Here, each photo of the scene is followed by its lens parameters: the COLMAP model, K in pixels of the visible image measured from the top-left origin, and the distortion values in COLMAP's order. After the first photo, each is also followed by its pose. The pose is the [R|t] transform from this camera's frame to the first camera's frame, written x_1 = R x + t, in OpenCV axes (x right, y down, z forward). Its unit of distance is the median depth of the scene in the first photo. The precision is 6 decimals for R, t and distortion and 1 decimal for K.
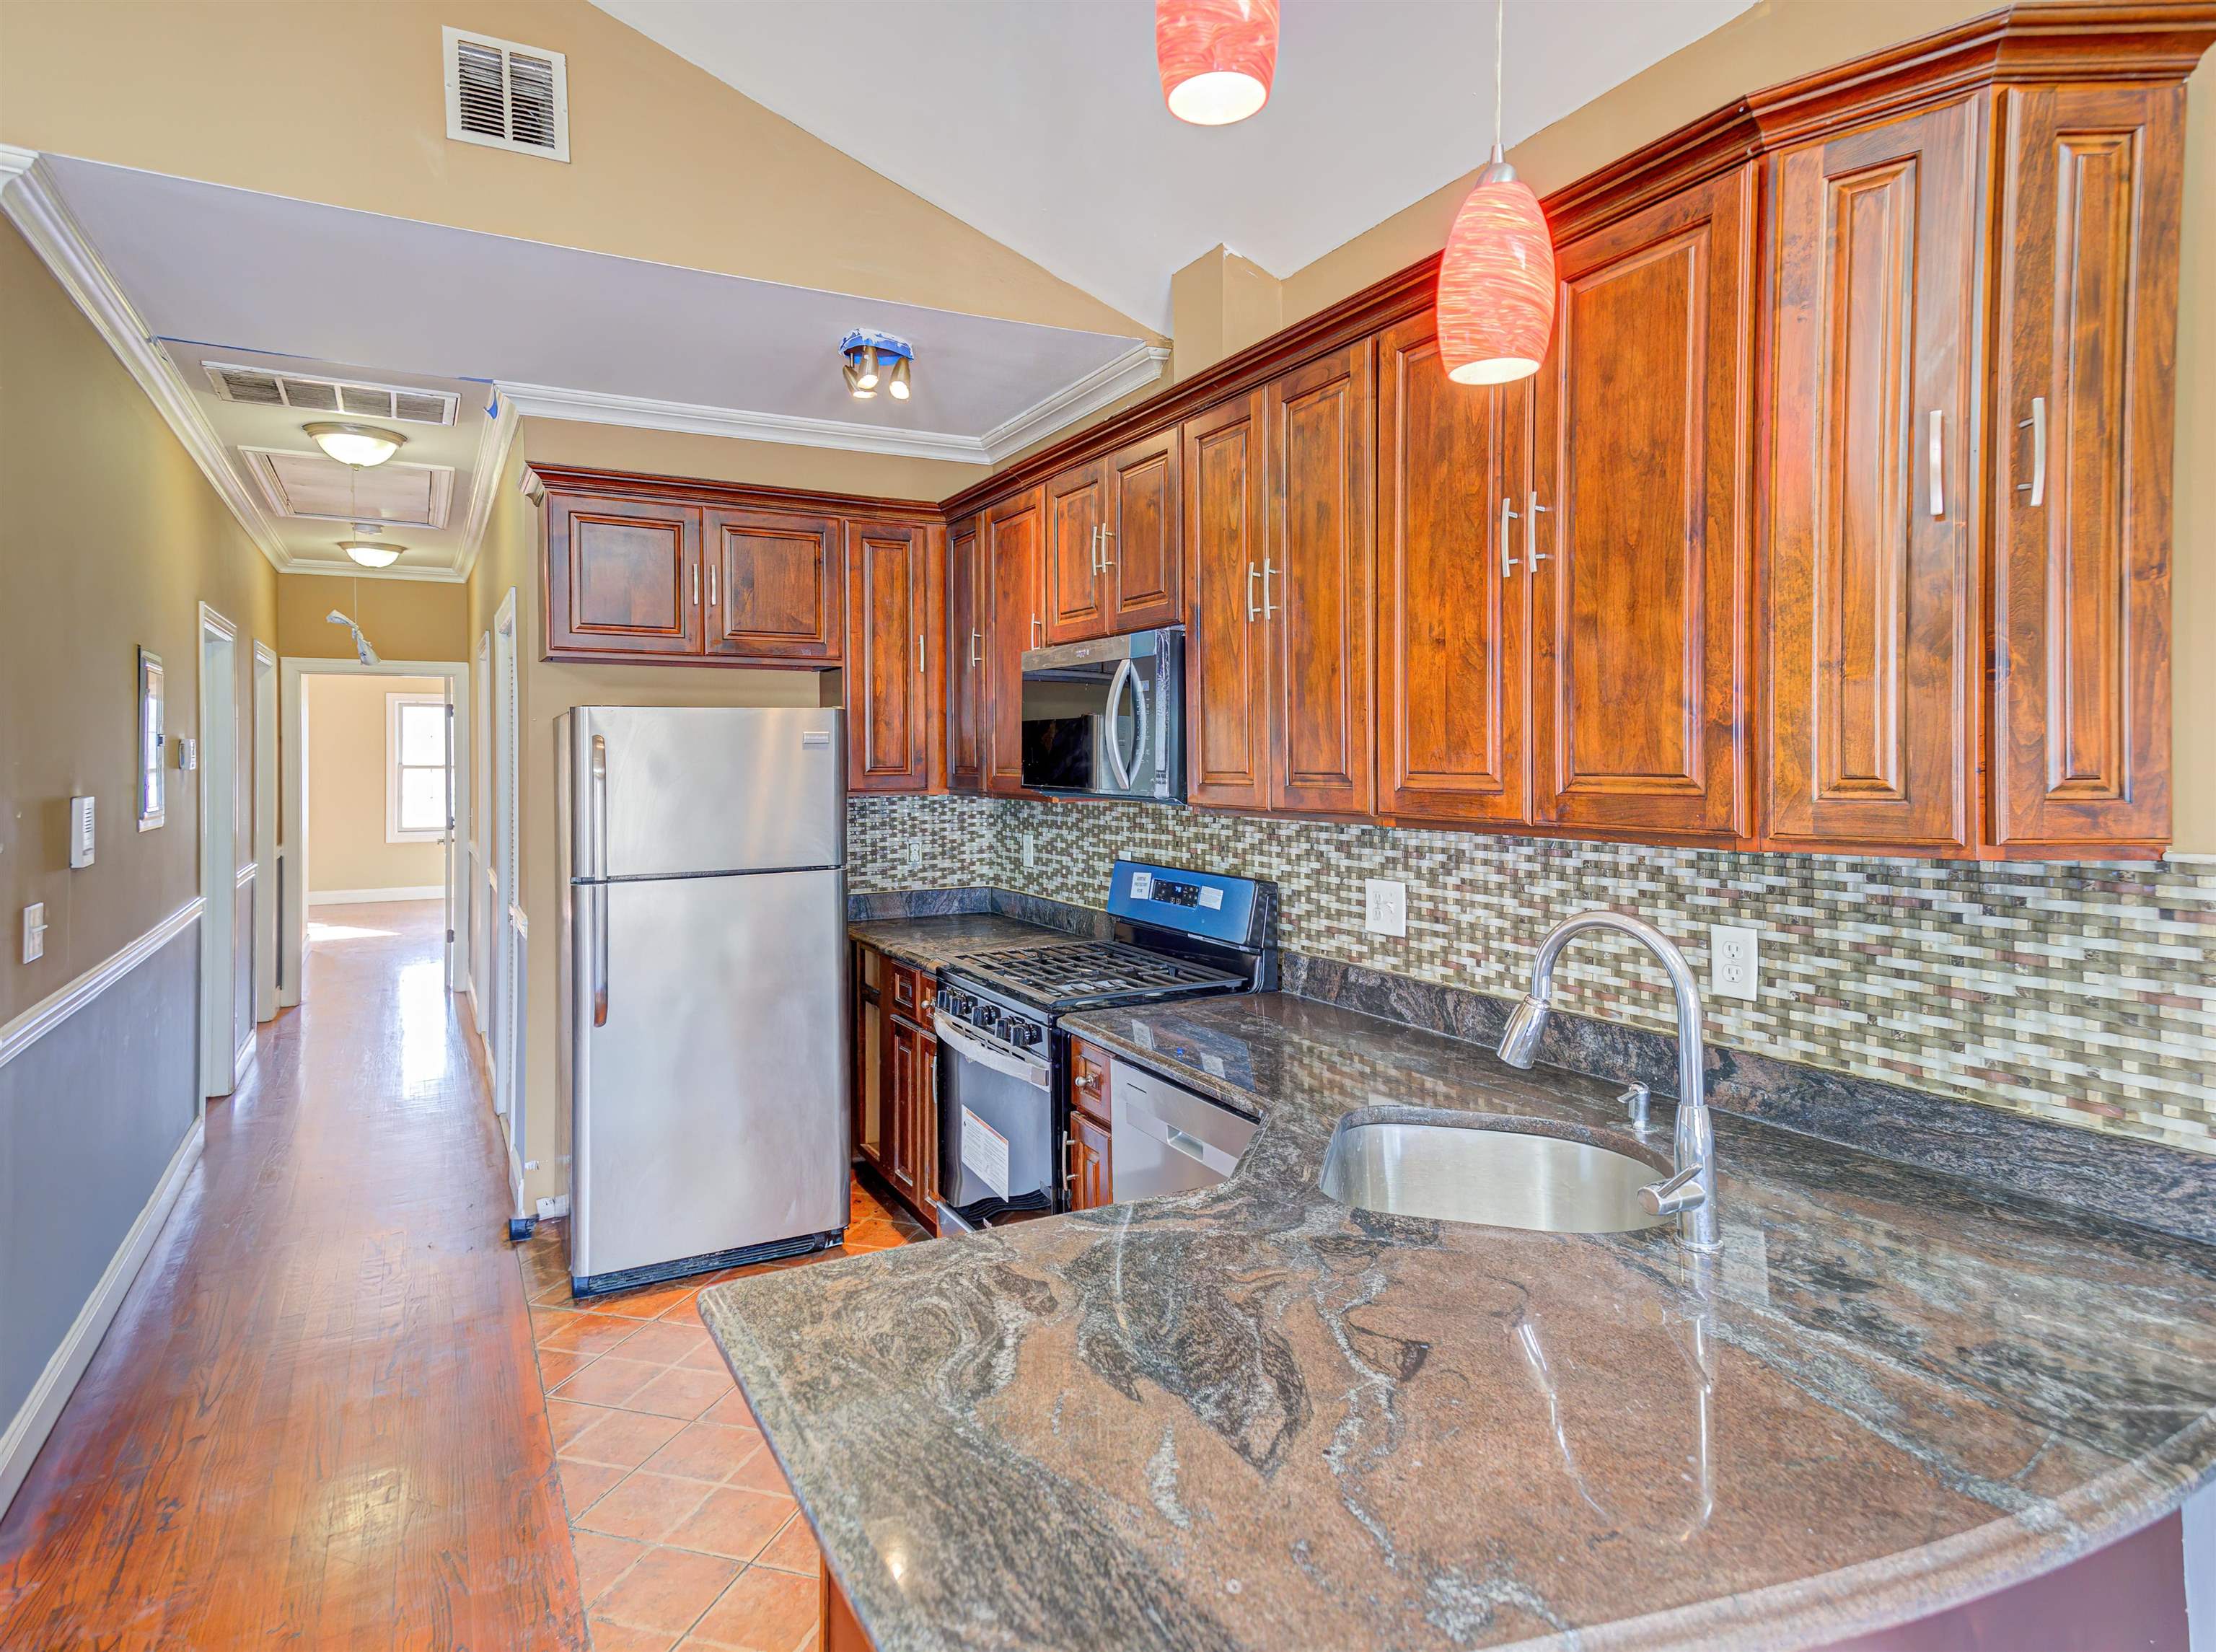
lens RADIAL K [[1243.9, 0, 1054.9], [0, 1243.9, 757.0], [0, 0, 1]] dist [0.063366, -0.000947]
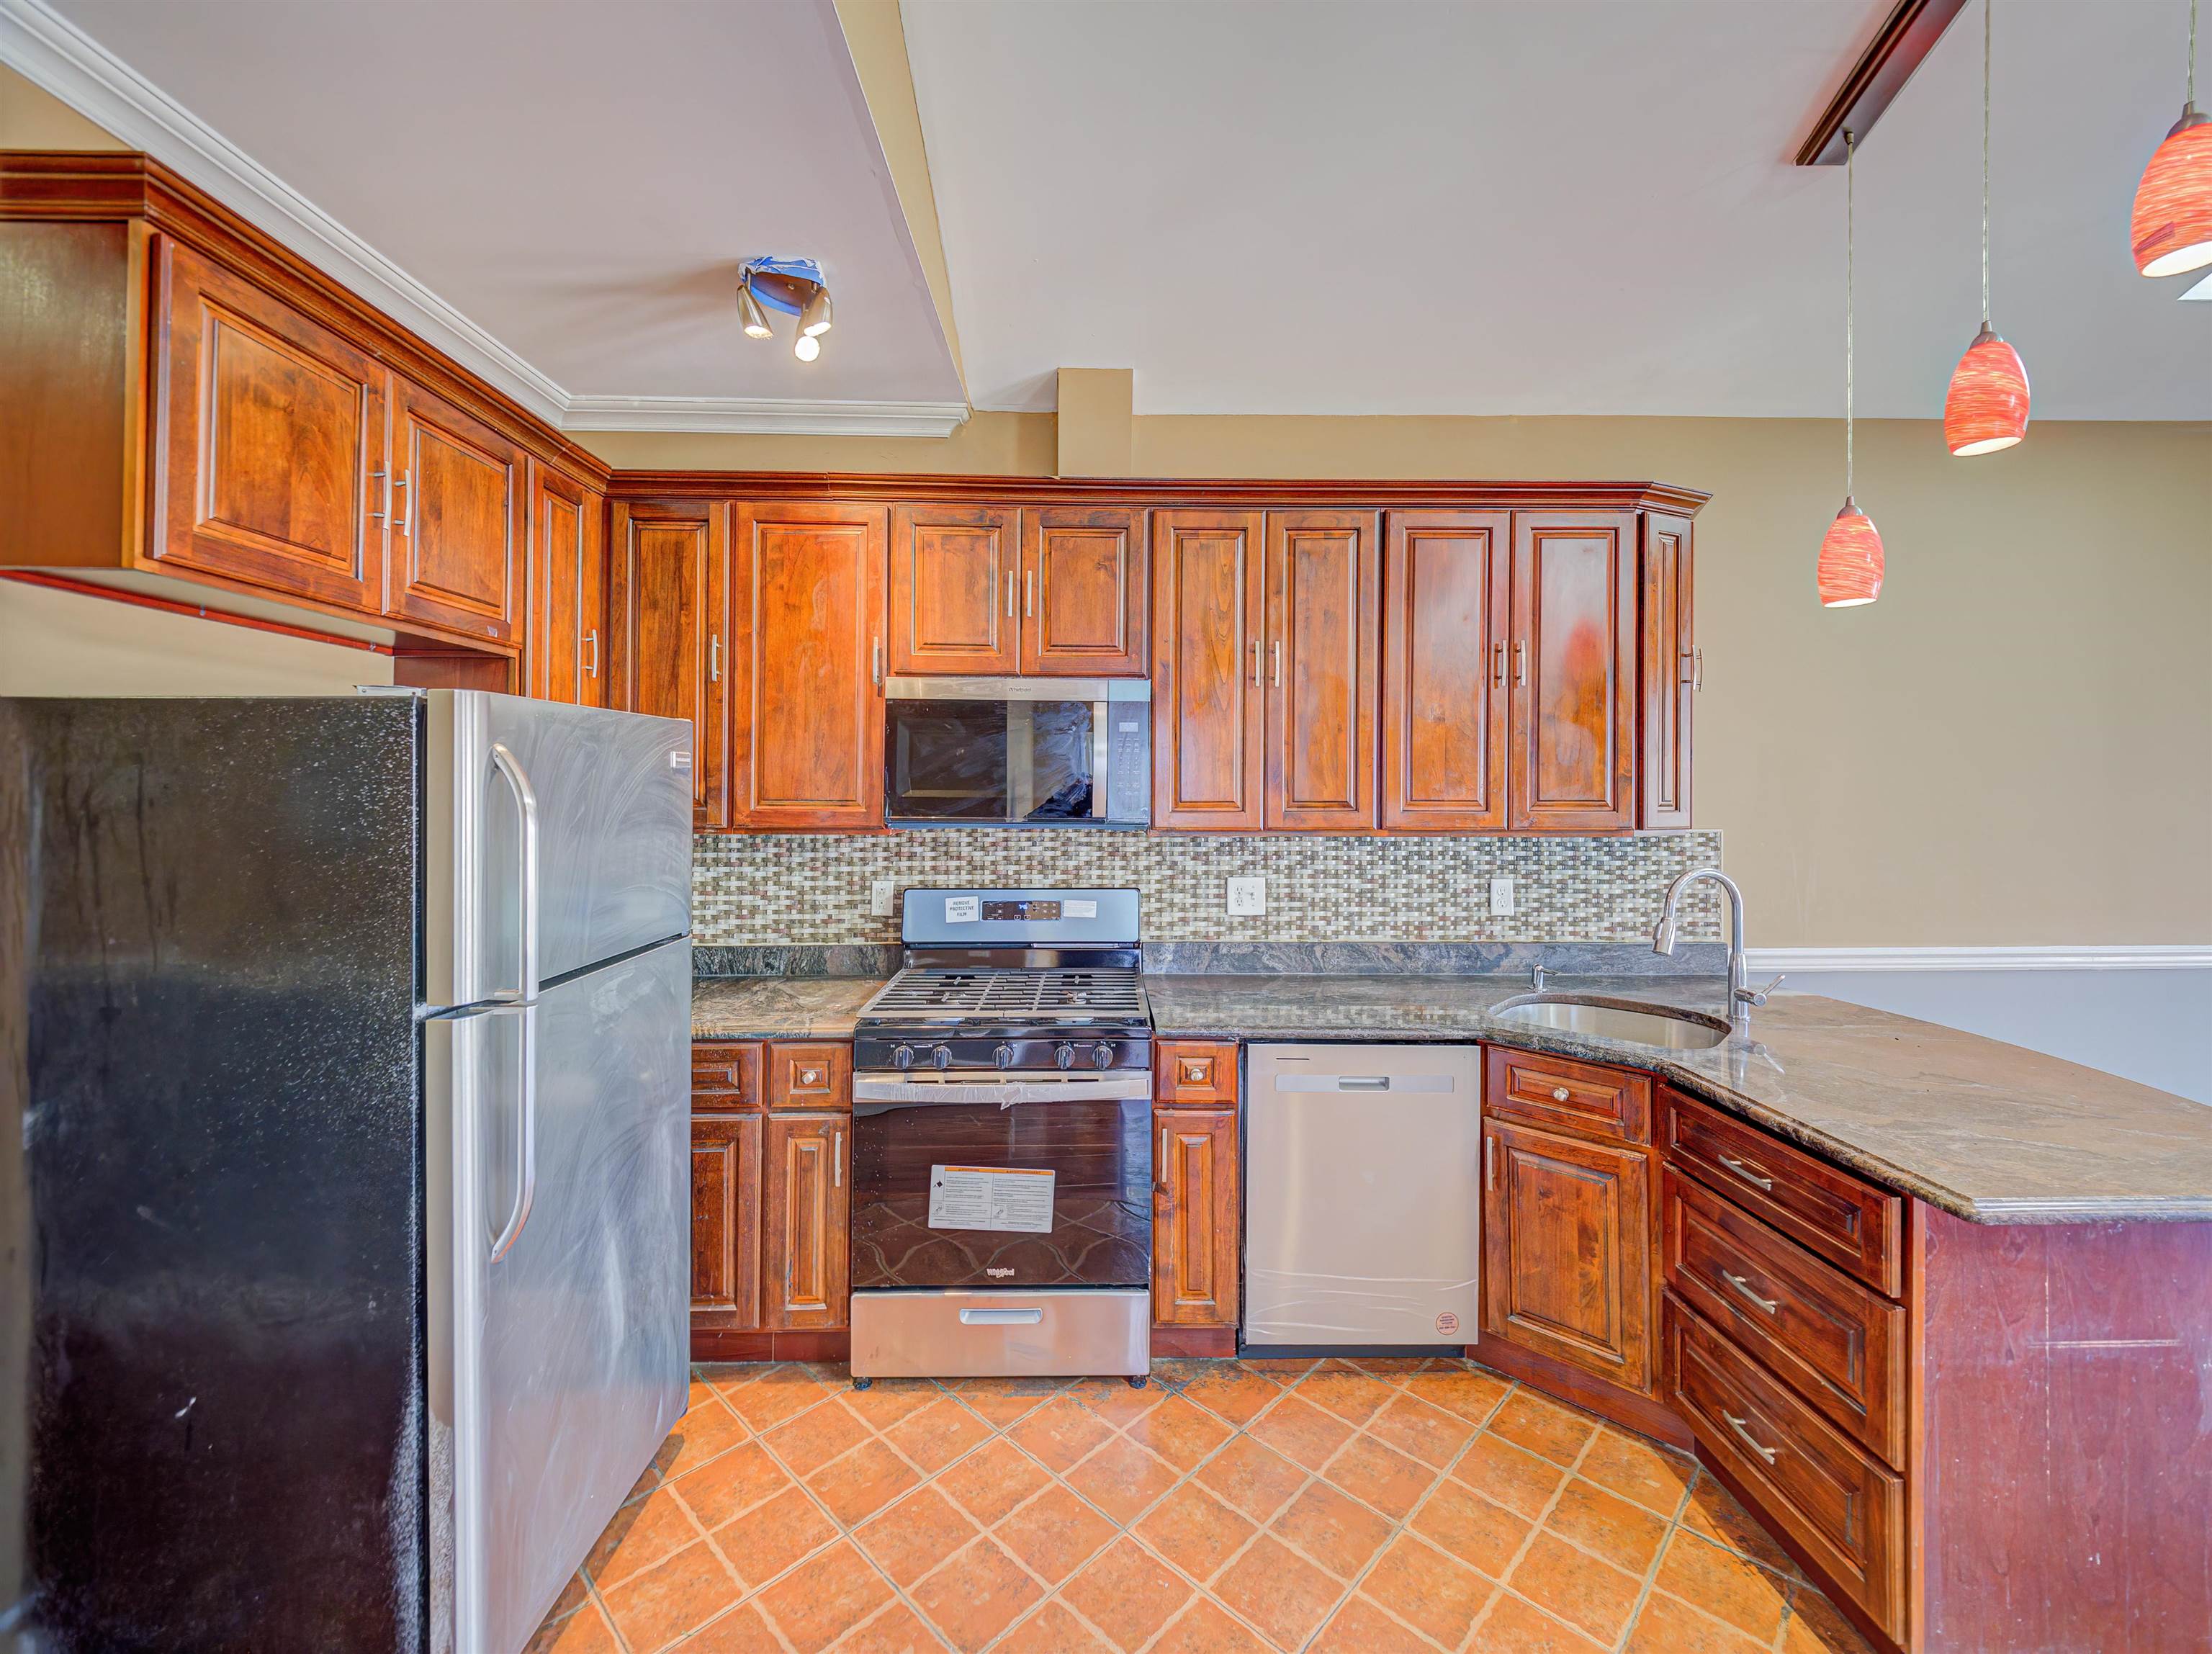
lens RADIAL K [[908.8, 0, 1113.3], [0, 908.8, 781.2], [0, 0, 1]] dist [0.018046, -0.009692]
pose [[0.434088, 0.015588, 0.900736, -0.769147], [-0.005323, 0.999877, -0.014739, 0.005583], [-0.900855, 0.001603, 0.434117, 0.720827]]
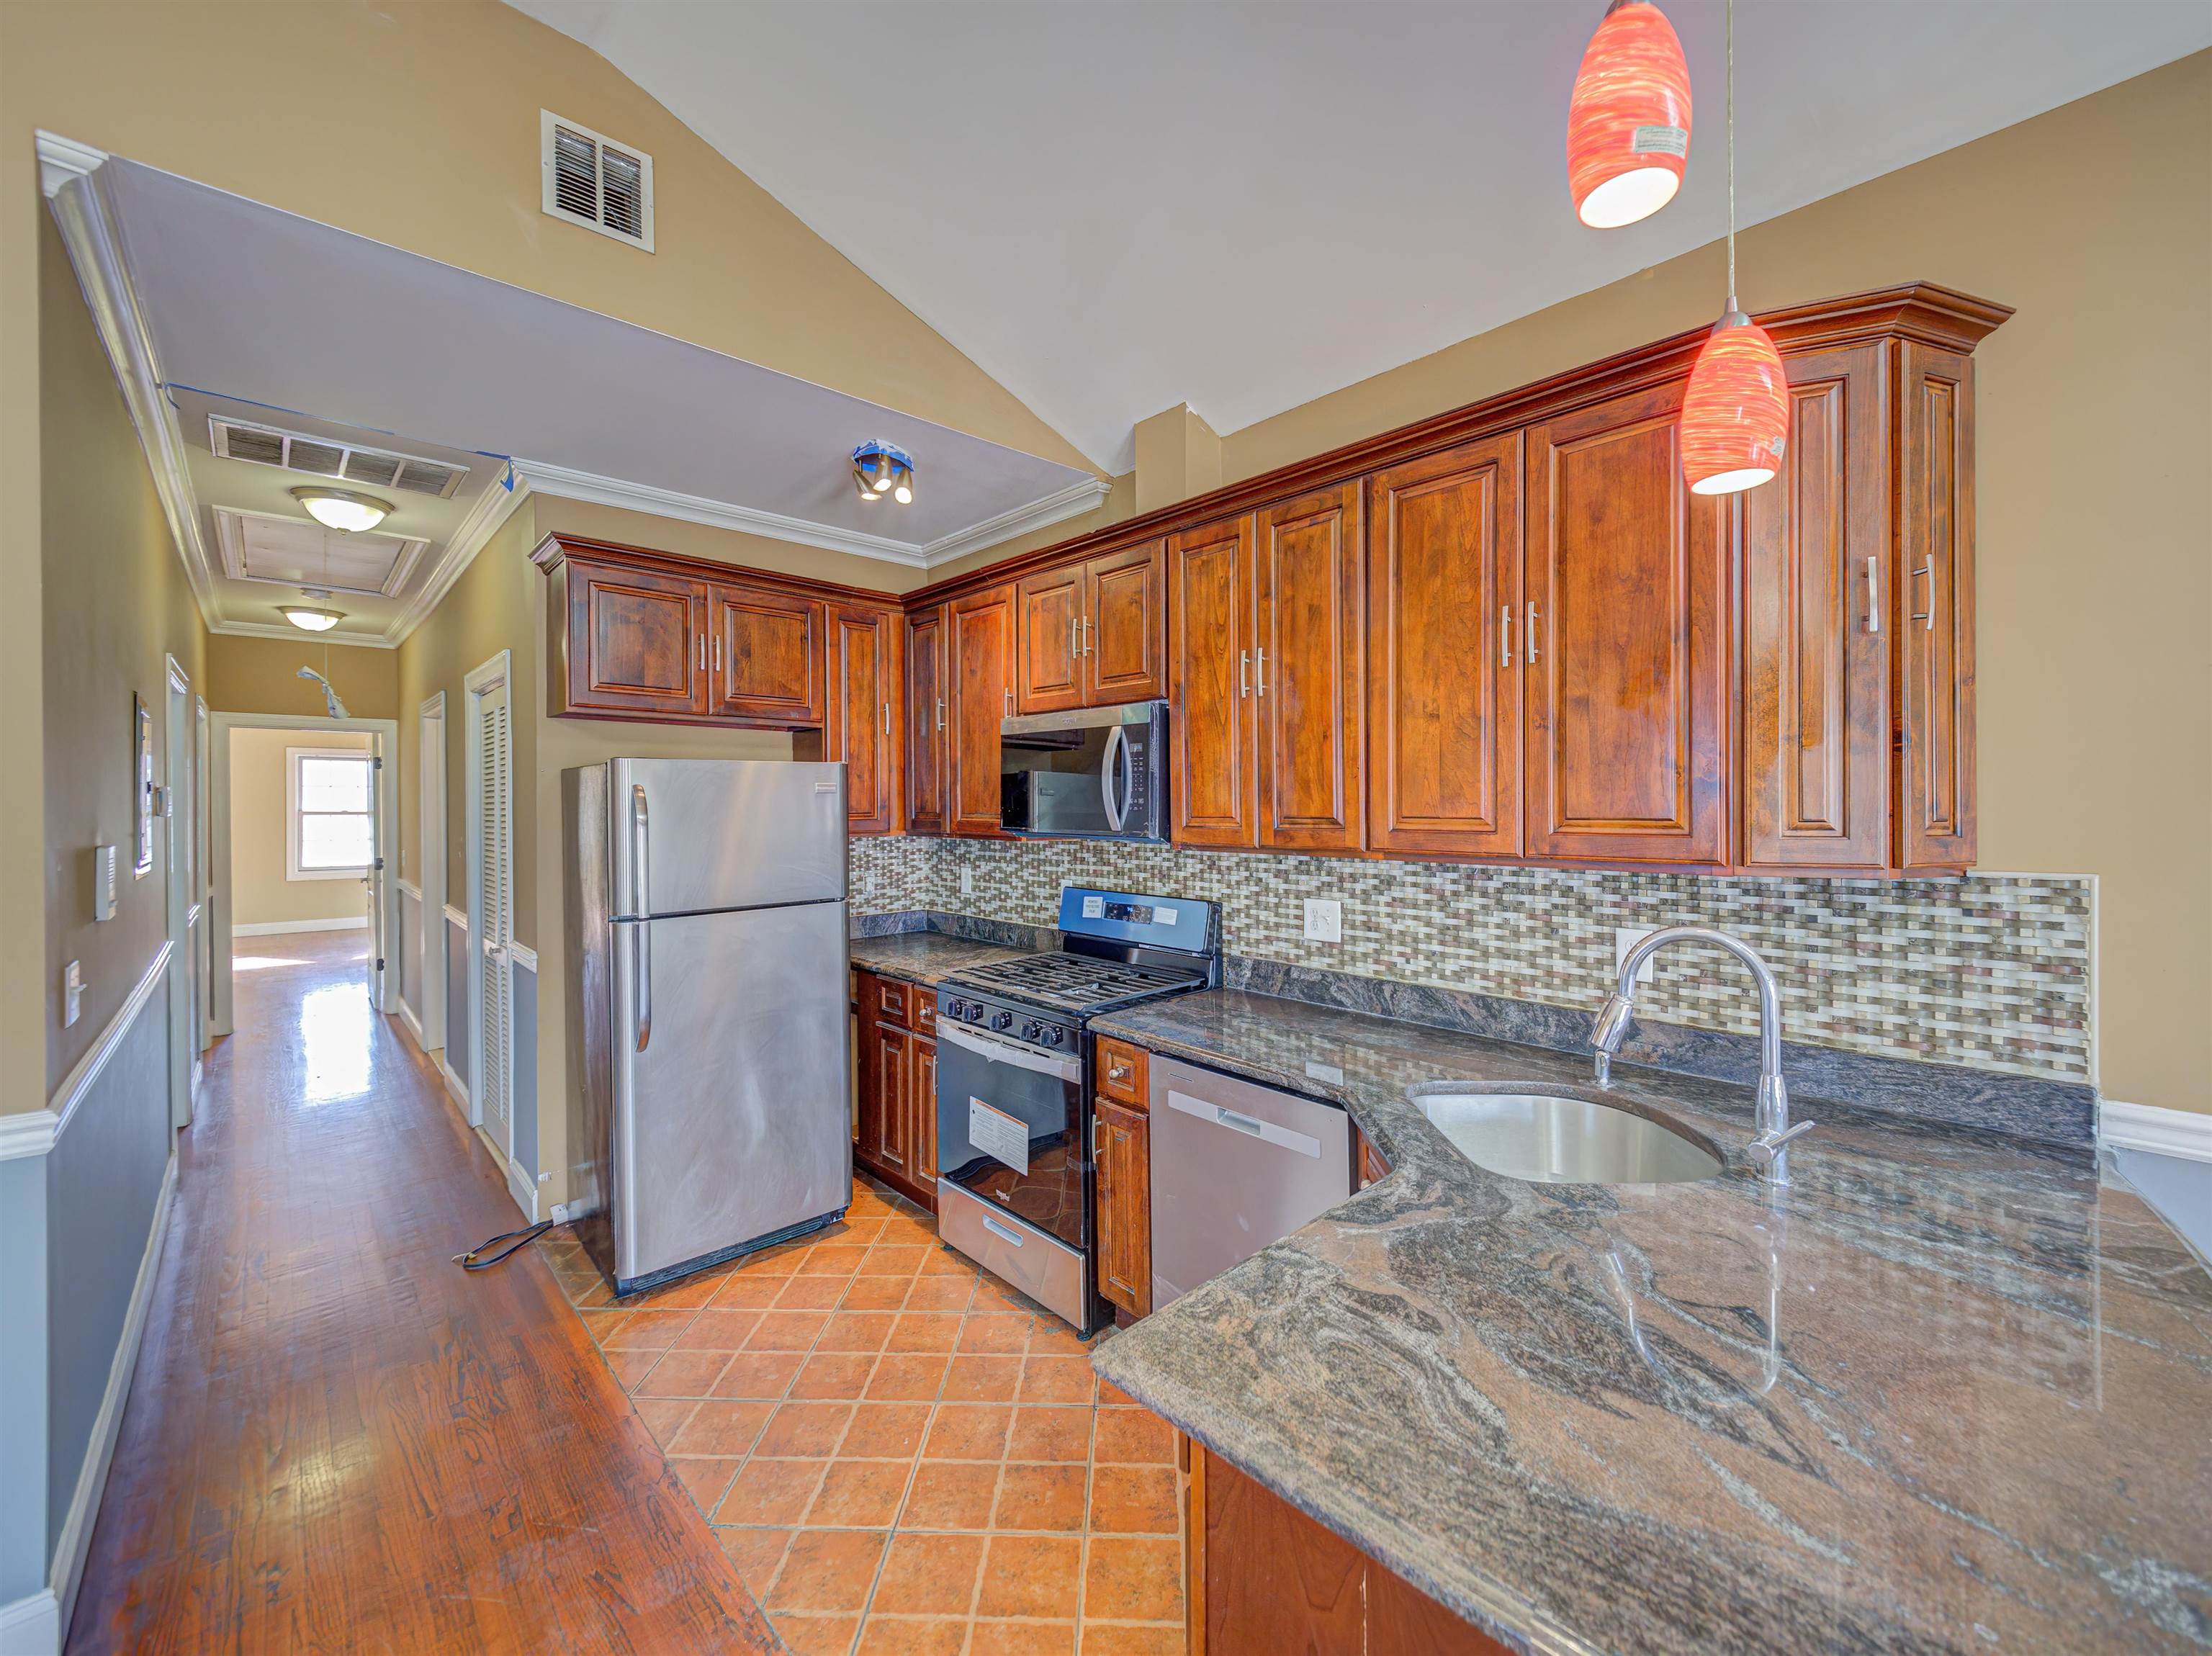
lens RADIAL K [[908.8, 0, 1095.2], [0, 908.8, 802.3], [0, 0, 1]] dist [0.018046, -0.009692]
pose [[0.964970, 0.001460, 0.262356, -0.223932], [-0.000859, 0.999997, -0.002406, -0.000433], [-0.262359, 0.002096, 0.964968, 0.152390]]
